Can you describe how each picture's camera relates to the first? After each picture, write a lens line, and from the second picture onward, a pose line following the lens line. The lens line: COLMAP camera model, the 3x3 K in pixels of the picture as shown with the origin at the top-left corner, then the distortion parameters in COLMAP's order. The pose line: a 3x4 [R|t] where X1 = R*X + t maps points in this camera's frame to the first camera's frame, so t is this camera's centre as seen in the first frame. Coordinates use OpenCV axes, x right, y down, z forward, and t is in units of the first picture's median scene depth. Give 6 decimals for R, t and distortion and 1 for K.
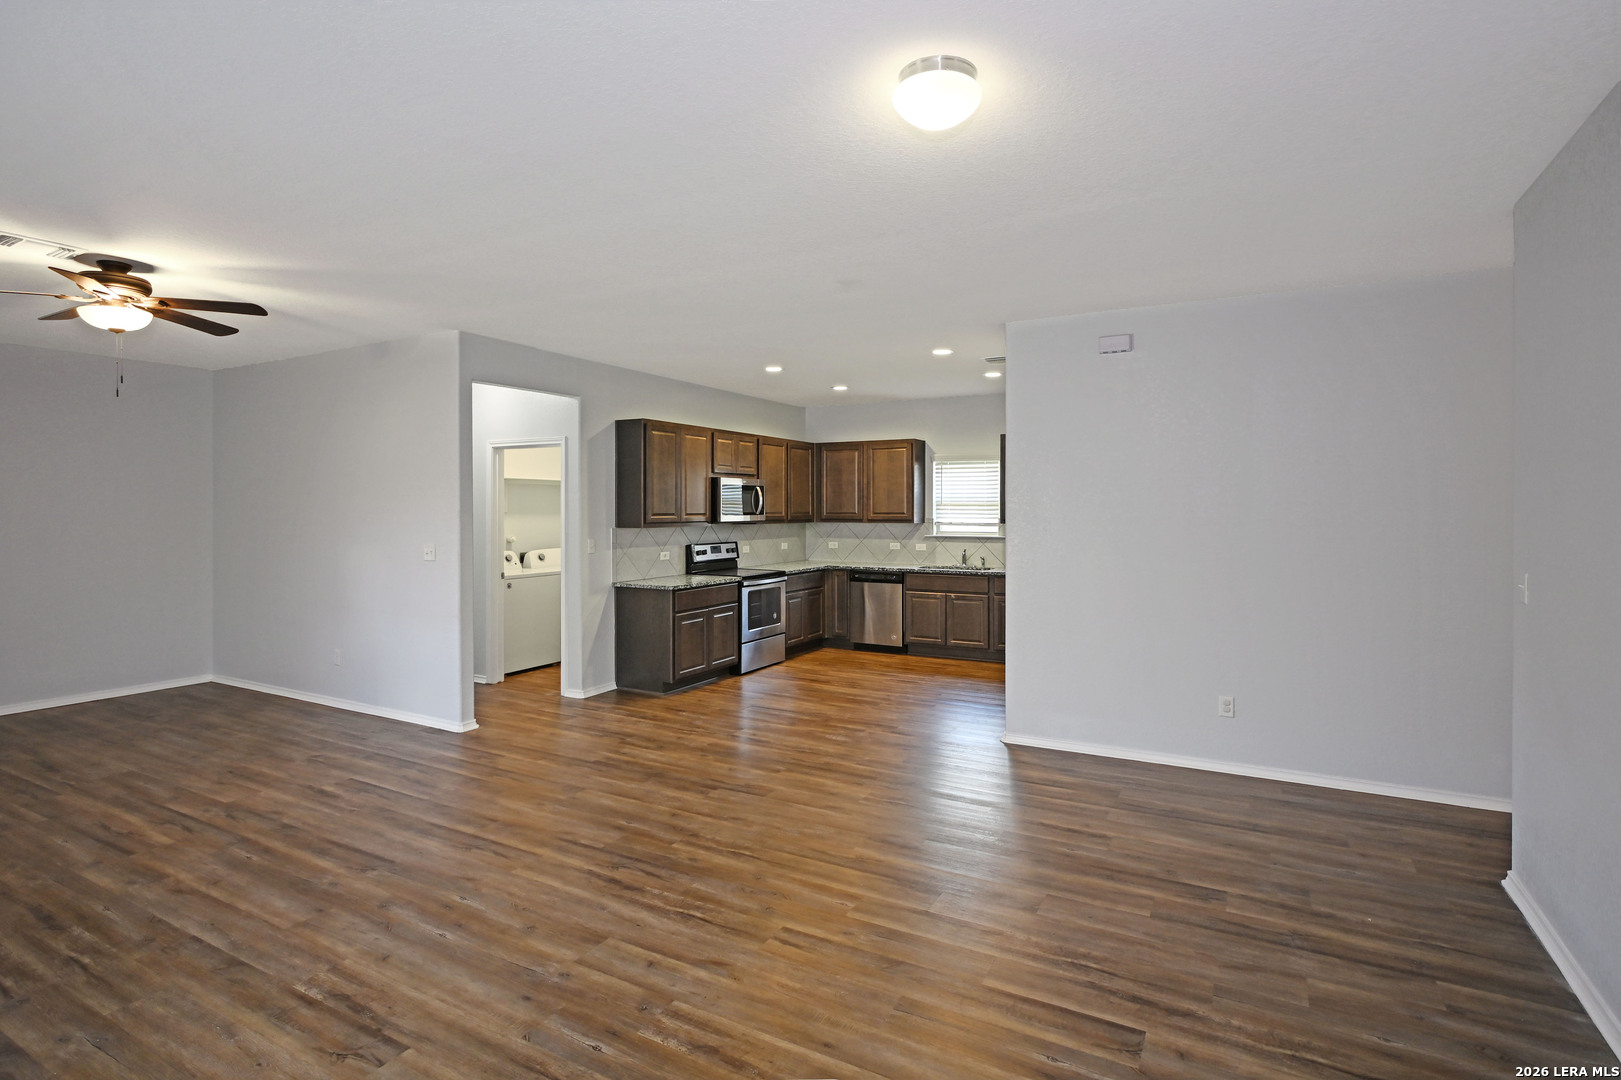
lens RADIAL K [[815.0, 0, 834.4], [0, 815.0, 514.7], [0, 0, 1]] dist [-0.004953, 0.002302]
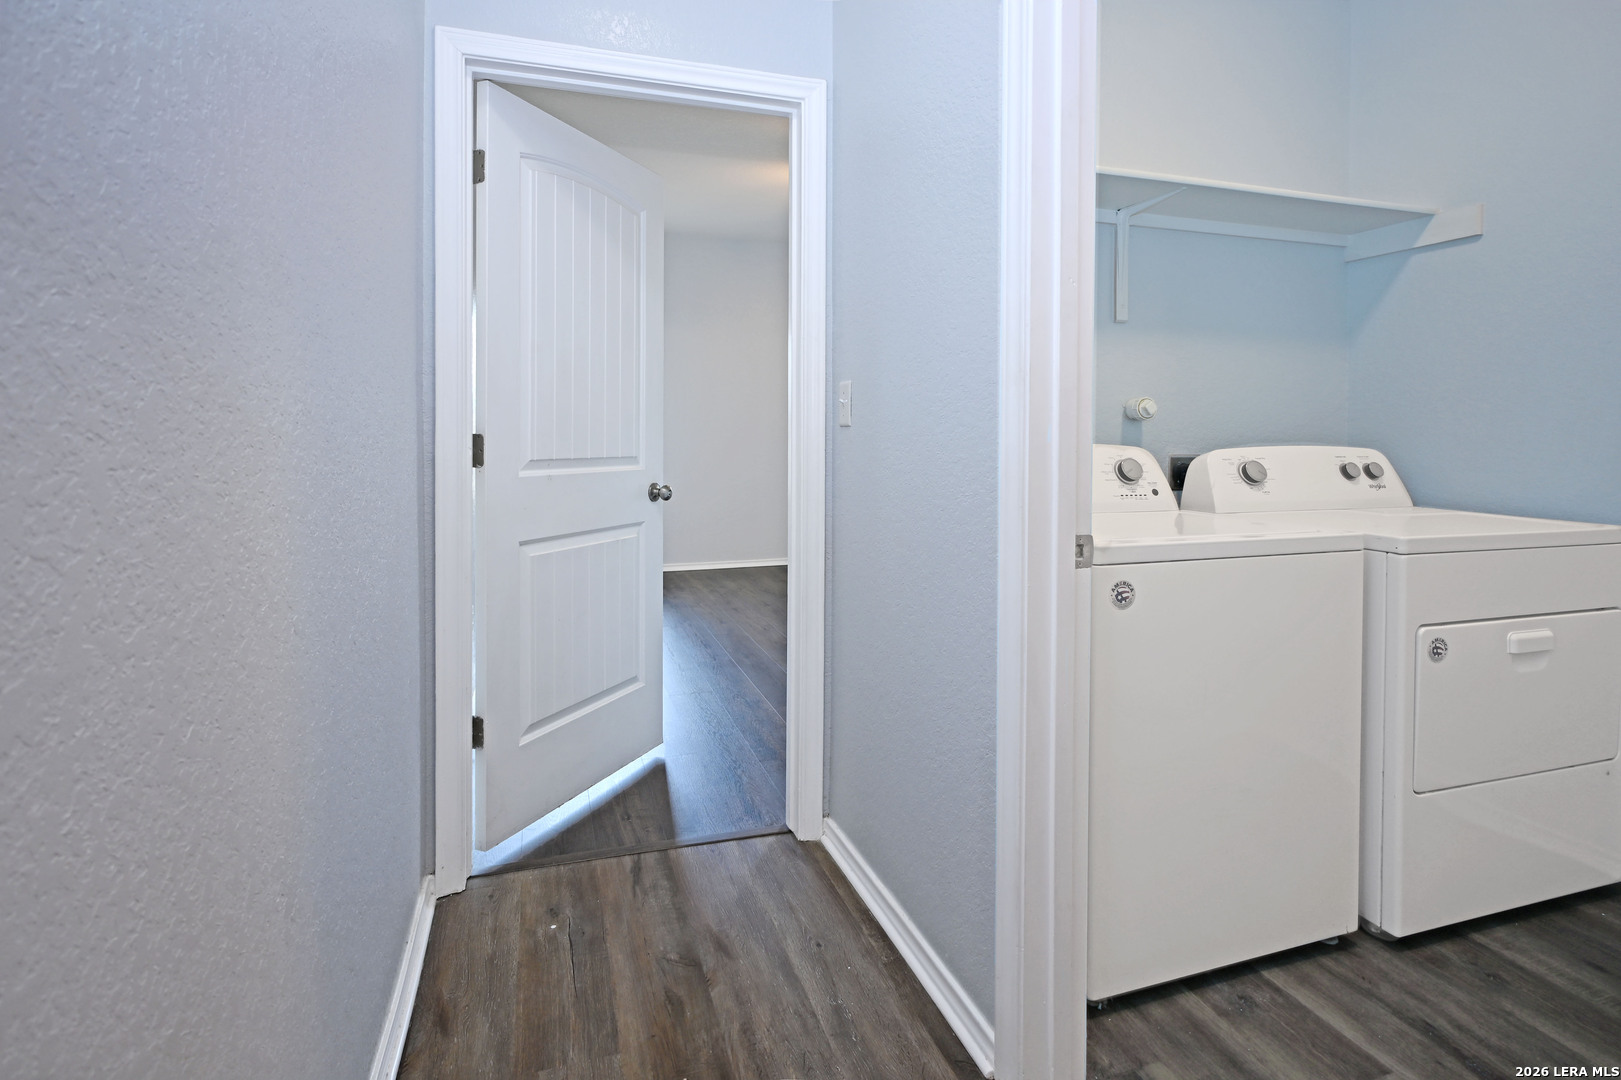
lens RADIAL K [[817.9, 0, 812.2], [0, 817.9, 534.1], [0, 0, 1]] dist [-0.009544, 0.001242]
pose [[0.726981, 0.084315, -0.681461, -0.387099], [-0.012858, 0.993930, 0.109260, 0.060788], [0.686537, -0.070668, 0.723653, 0.975910]]
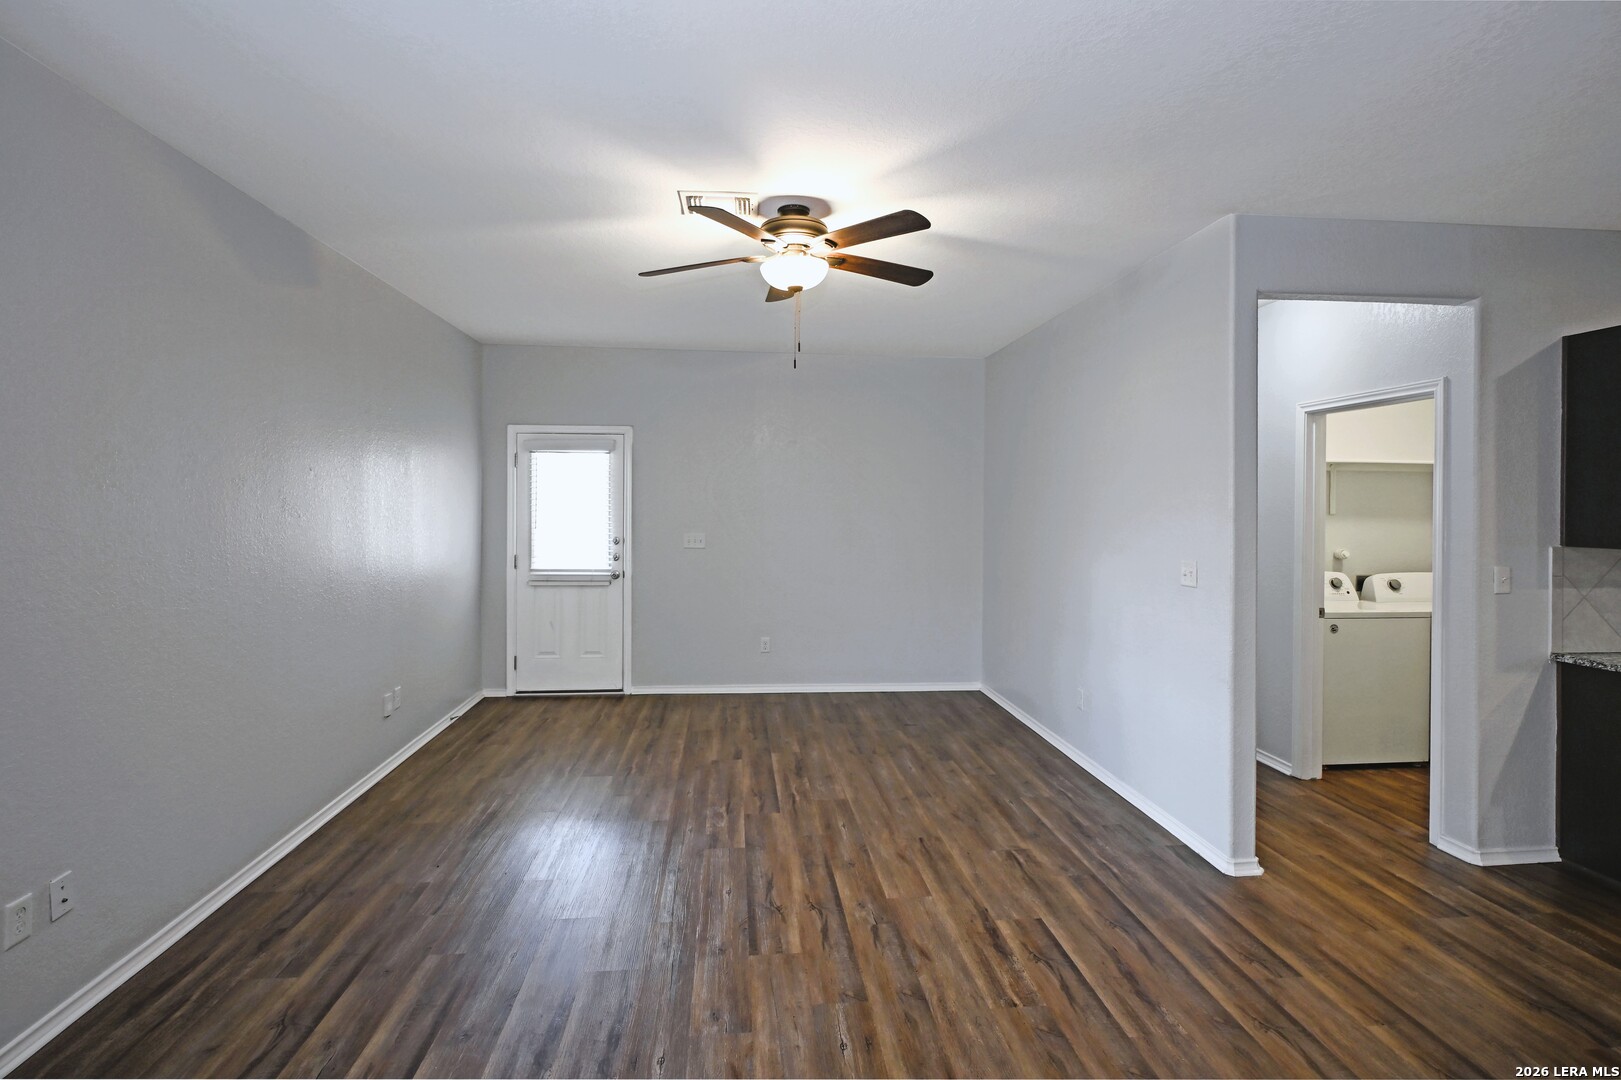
lens RADIAL K [[811.4, 0, 792.5], [0, 811.4, 506.3], [0, 0, 1]] dist [-0.001962, -0.000671]
pose [[0.548364, 0.004167, -0.836230, -0.122708], [-0.014093, 0.999892, -0.004259, -0.000188], [0.836121, 0.014120, 0.548363, 0.358360]]
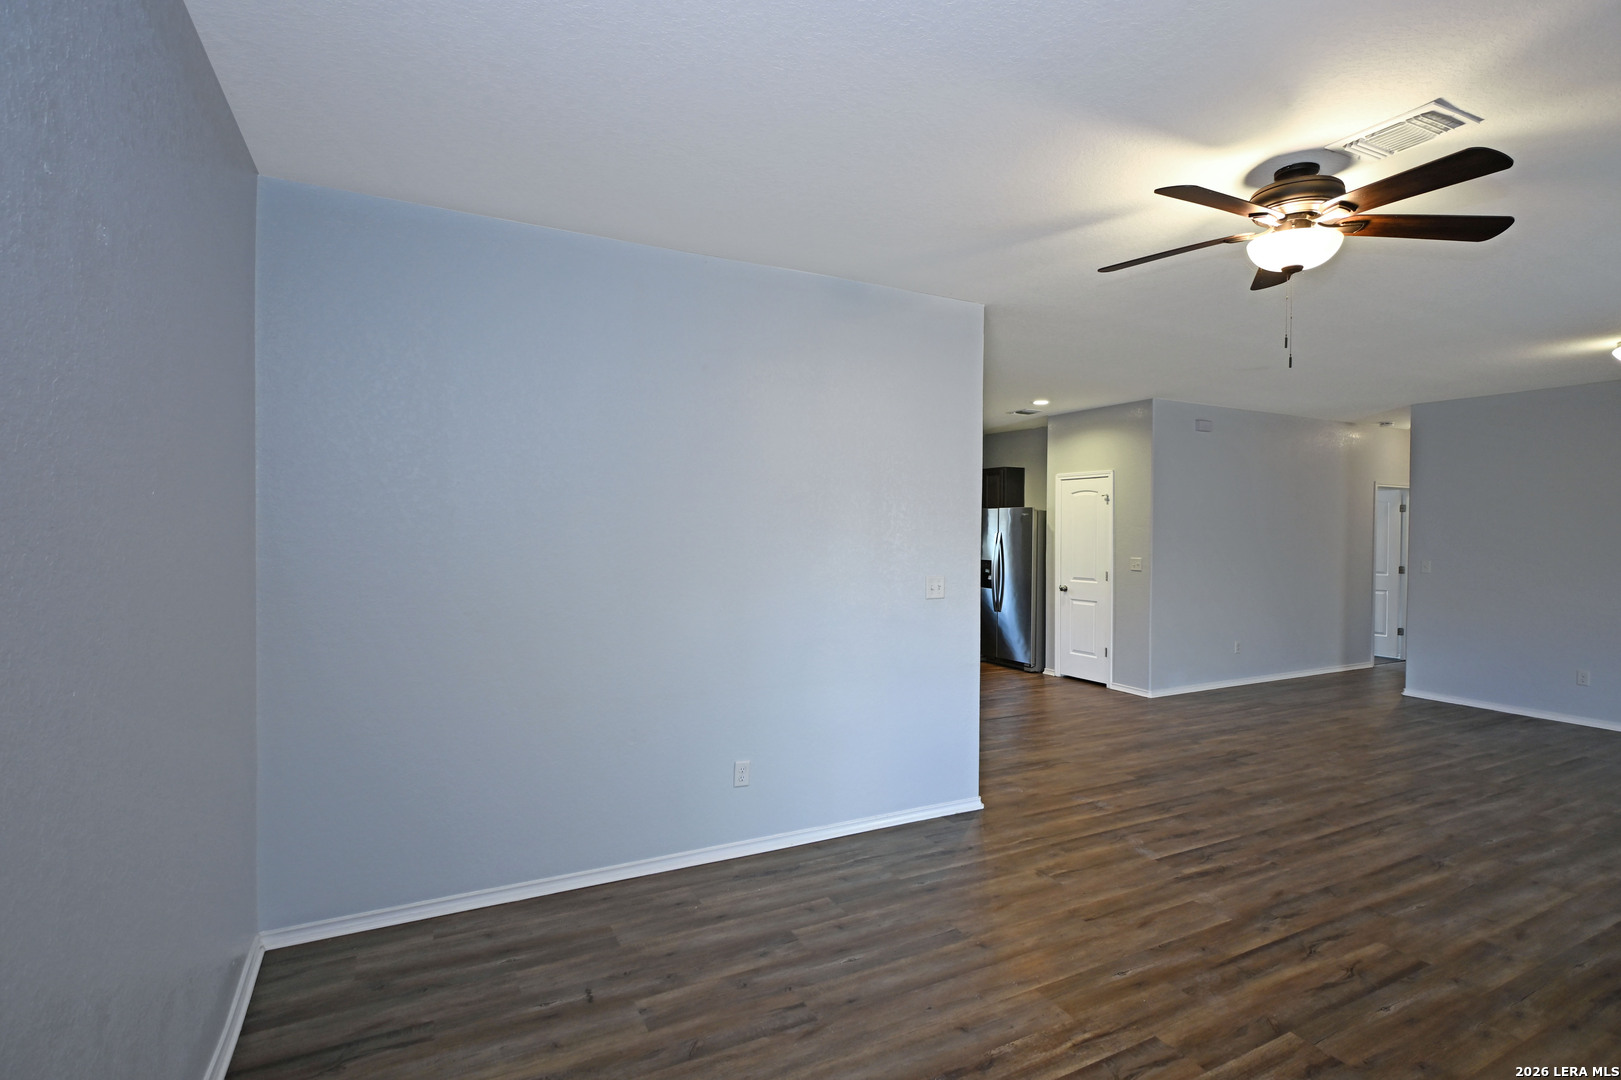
lens RADIAL K [[786.1, 0, 816.0], [0, 786.1, 540.4], [0, 0, 1]] dist [-0.002247, 0.000398]
pose [[0.551335, -0.012047, 0.834197, -1.107632], [-0.001360, 0.999881, 0.015339, -0.015583], [-0.834283, -0.009592, 0.551253, 0.639495]]
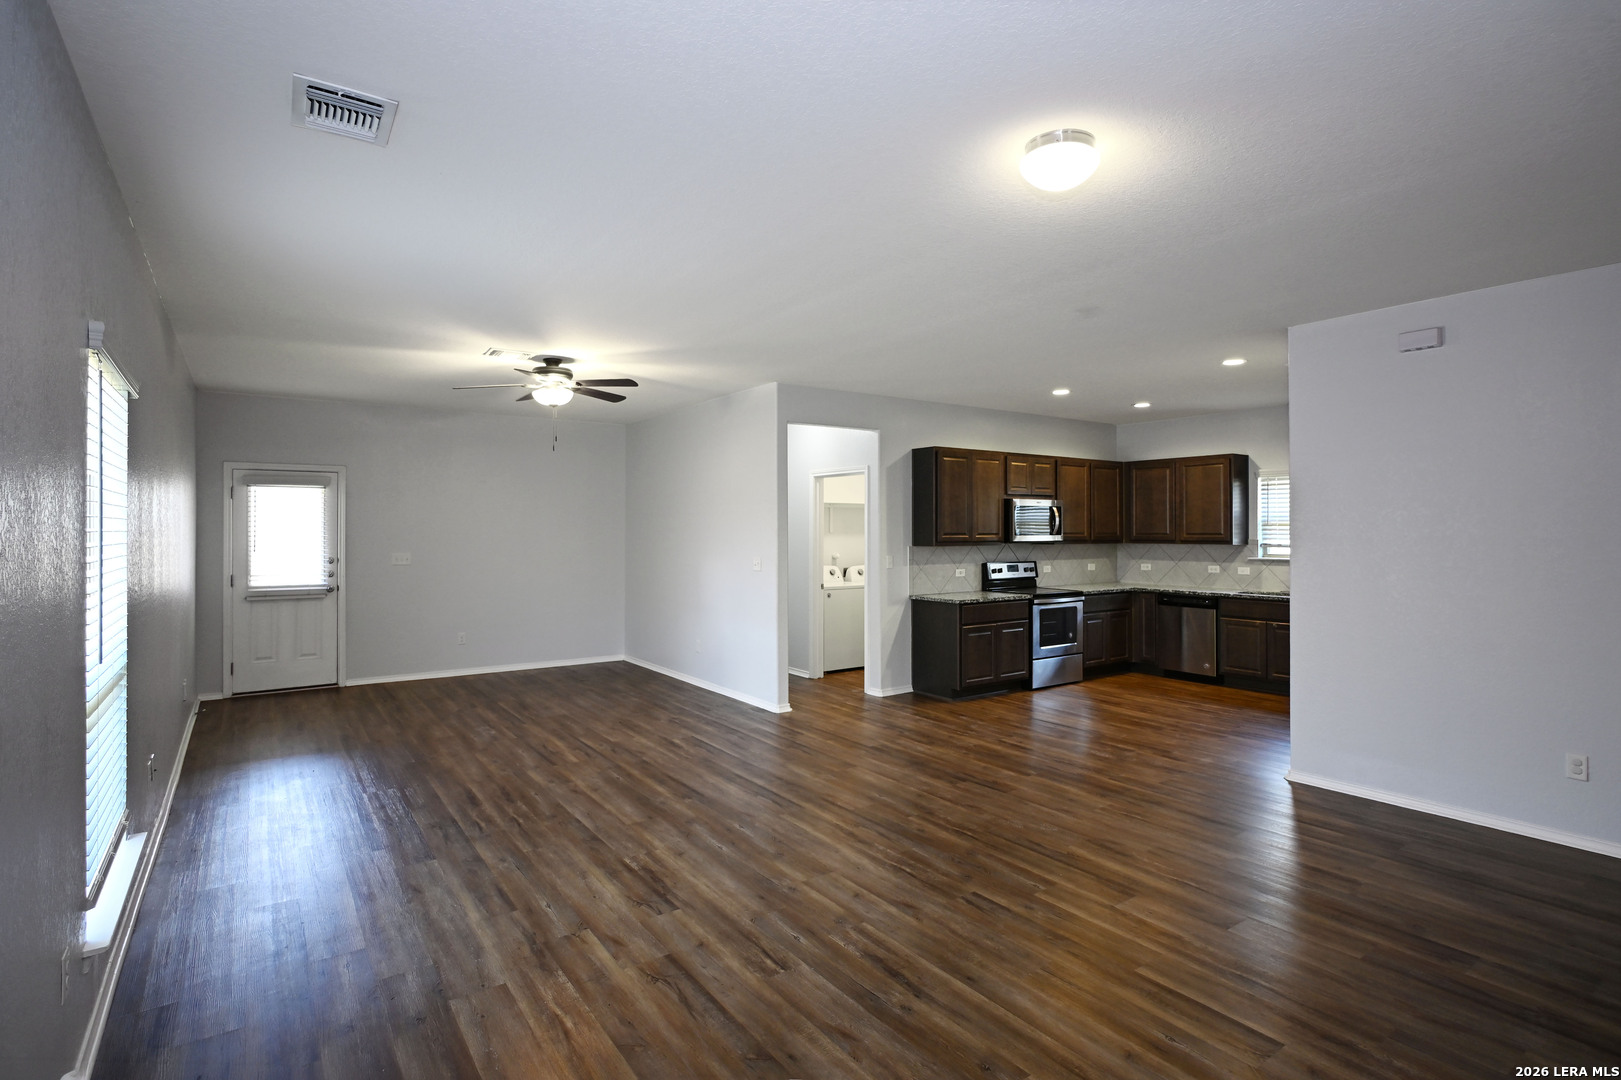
lens RADIAL K [[817.9, 0, 812.2], [0, 817.9, 534.1], [0, 0, 1]] dist [-0.009544, 0.001242]
pose [[0.894656, 0.001052, -0.446755, 0.120567], [-0.002704, 0.999992, -0.003061, 0.003681], [0.446748, 0.003946, 0.894651, -0.063443]]
